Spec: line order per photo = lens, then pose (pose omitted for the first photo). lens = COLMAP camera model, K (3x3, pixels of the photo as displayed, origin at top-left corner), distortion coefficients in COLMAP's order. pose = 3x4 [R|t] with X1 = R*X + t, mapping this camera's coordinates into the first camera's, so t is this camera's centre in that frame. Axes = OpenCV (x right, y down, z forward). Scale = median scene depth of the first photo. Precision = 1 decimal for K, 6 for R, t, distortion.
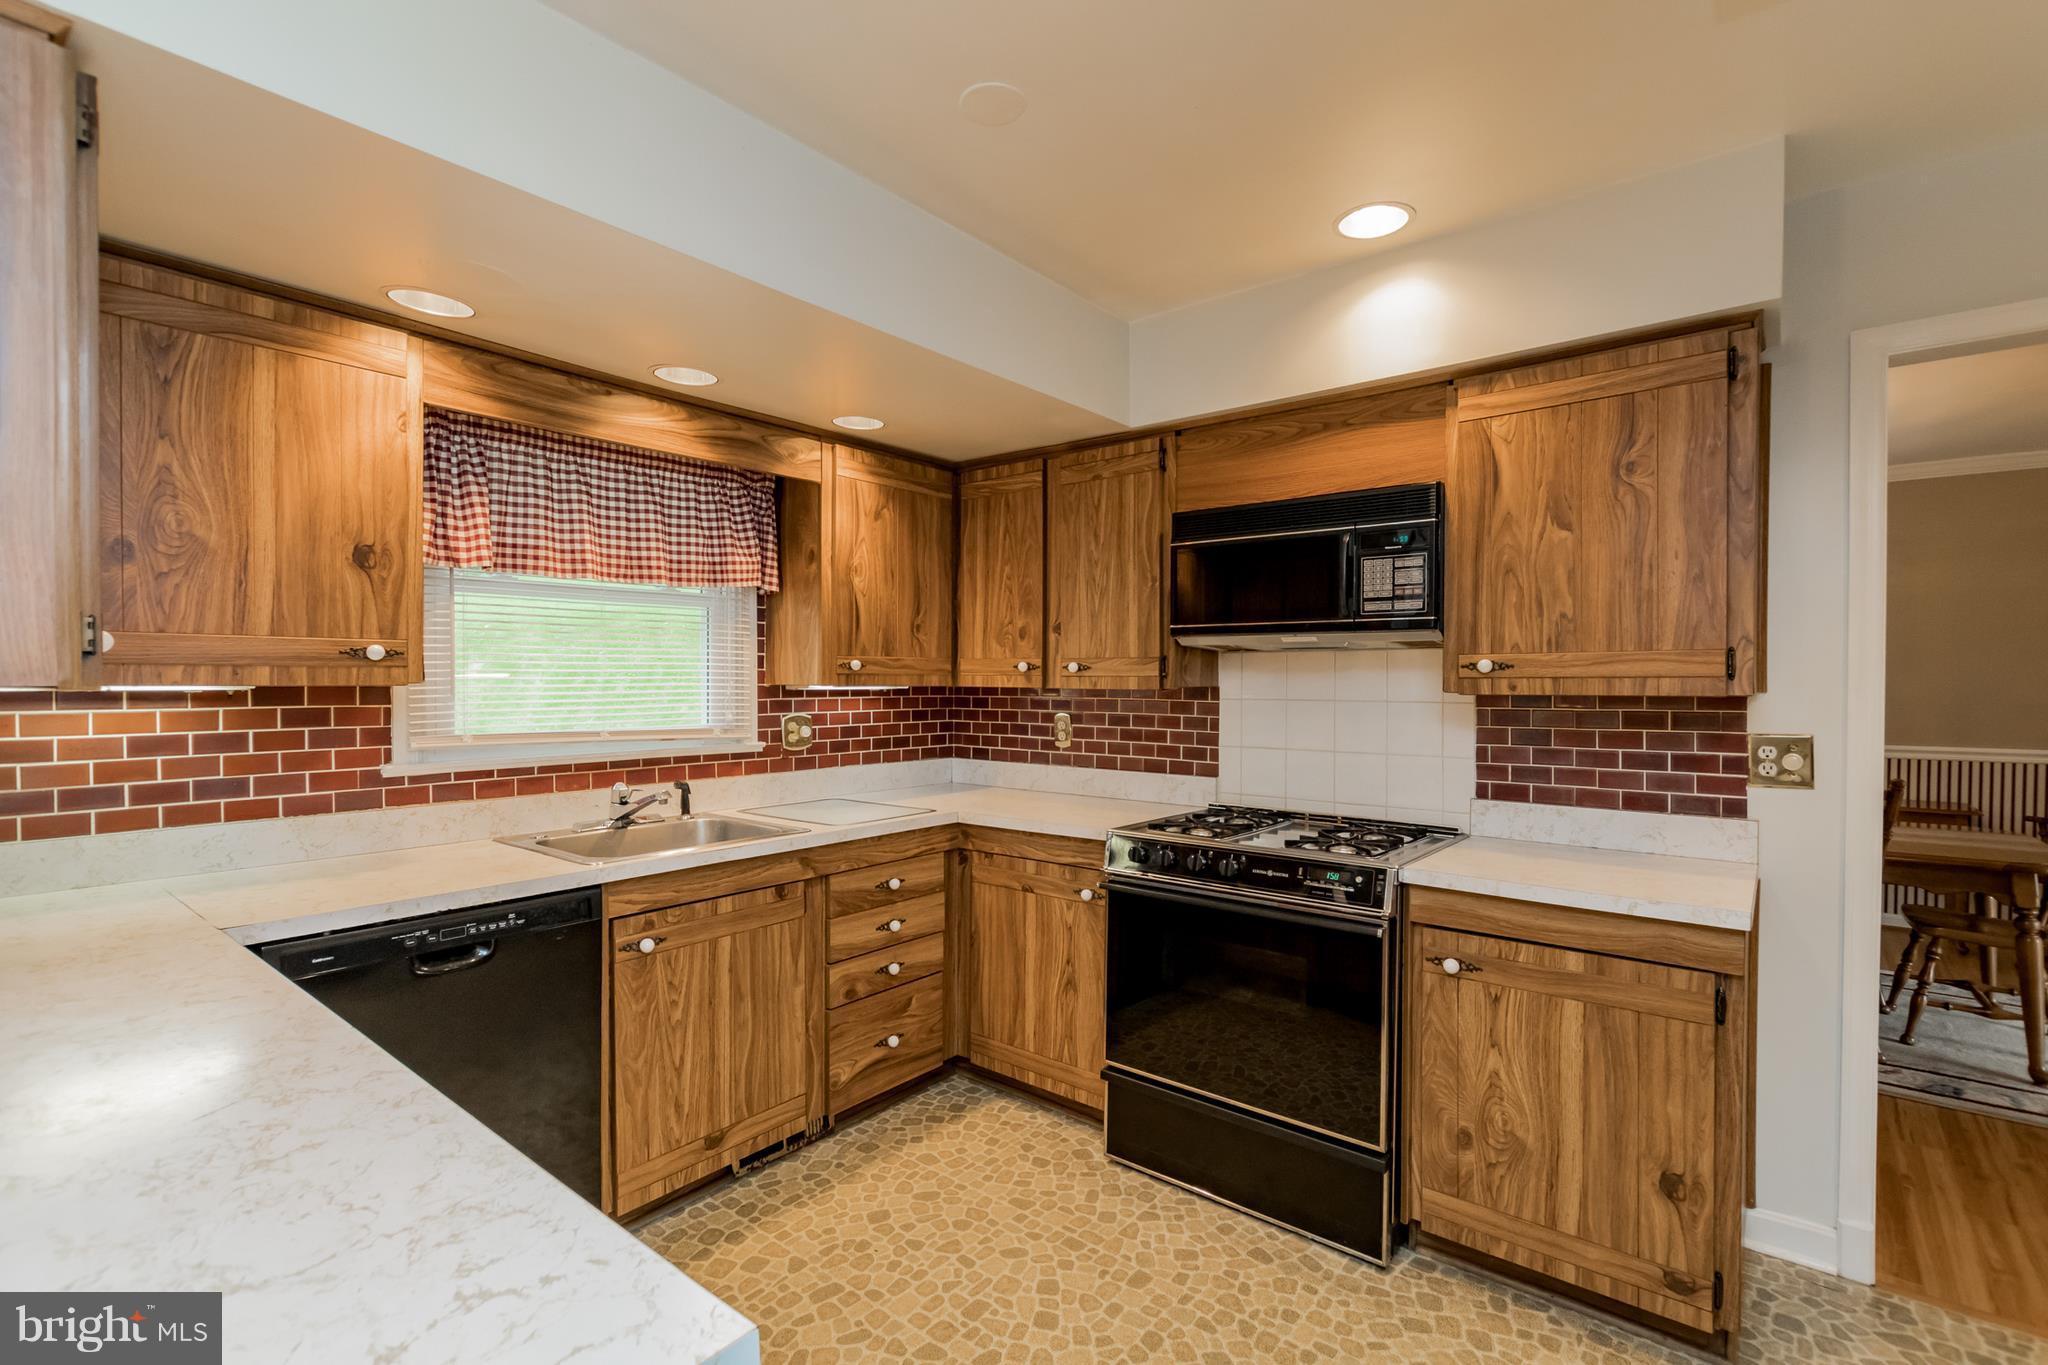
lens RADIAL K [[919.5, 0, 1024.0], [0, 919.5, 682.5], [0, 0, 1]] dist [0.001275, 0.000268]
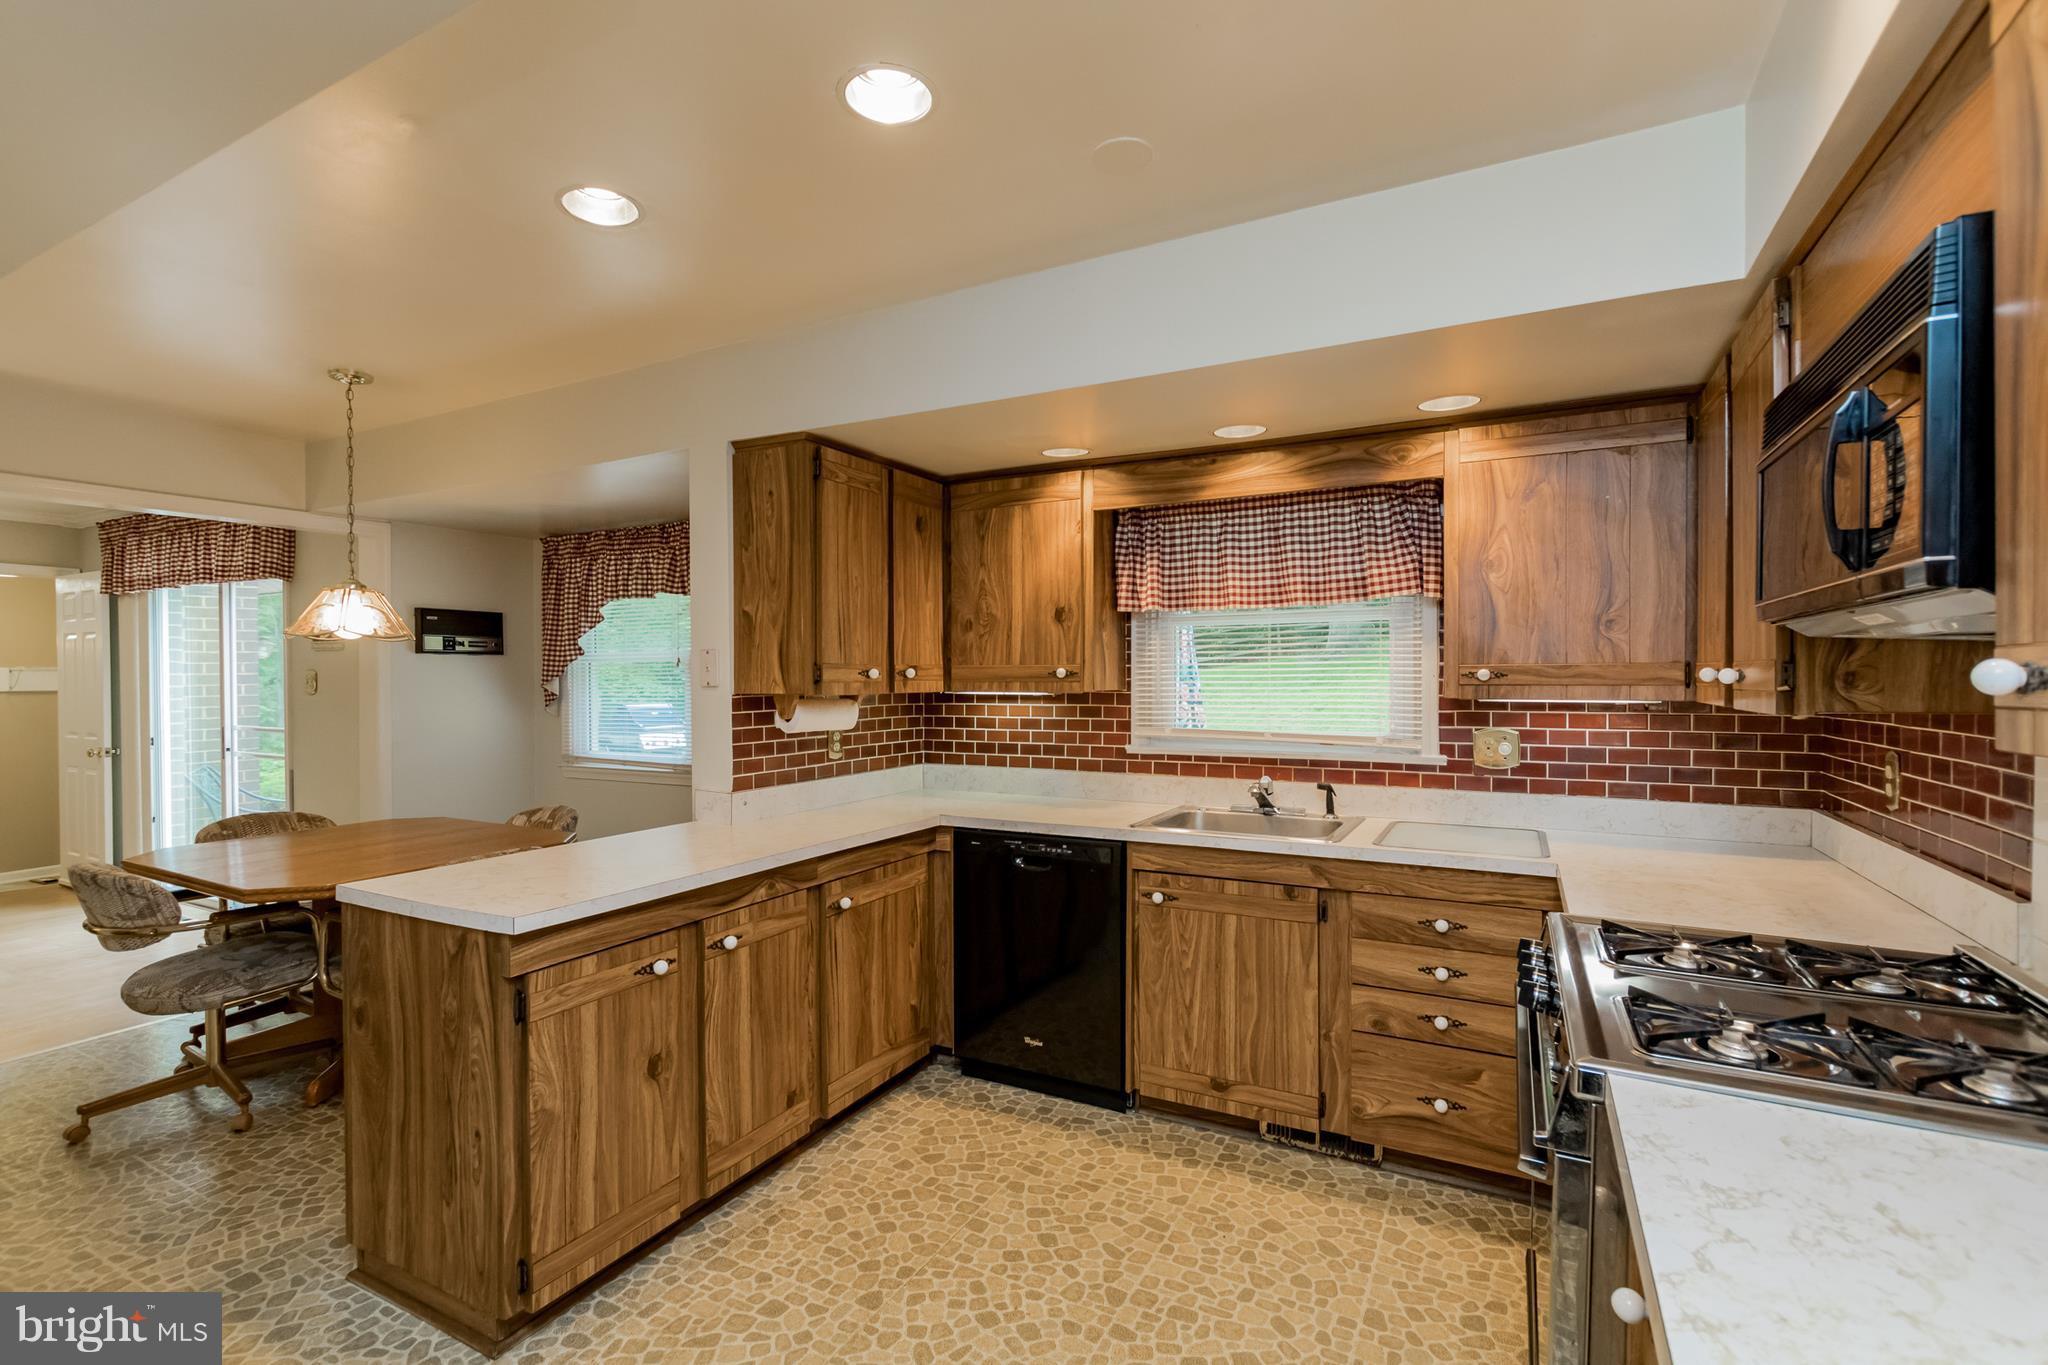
lens RADIAL K [[919.5, 0, 1024.0], [0, 919.5, 682.5], [0, 0, 1]] dist [0.001275, 0.000268]
pose [[0.205473, 0.001194, -0.978662, 0.734797], [-0.002498, 0.999997, 0.000696, -0.013968], [0.978660, 0.002302, 0.205475, 0.500864]]
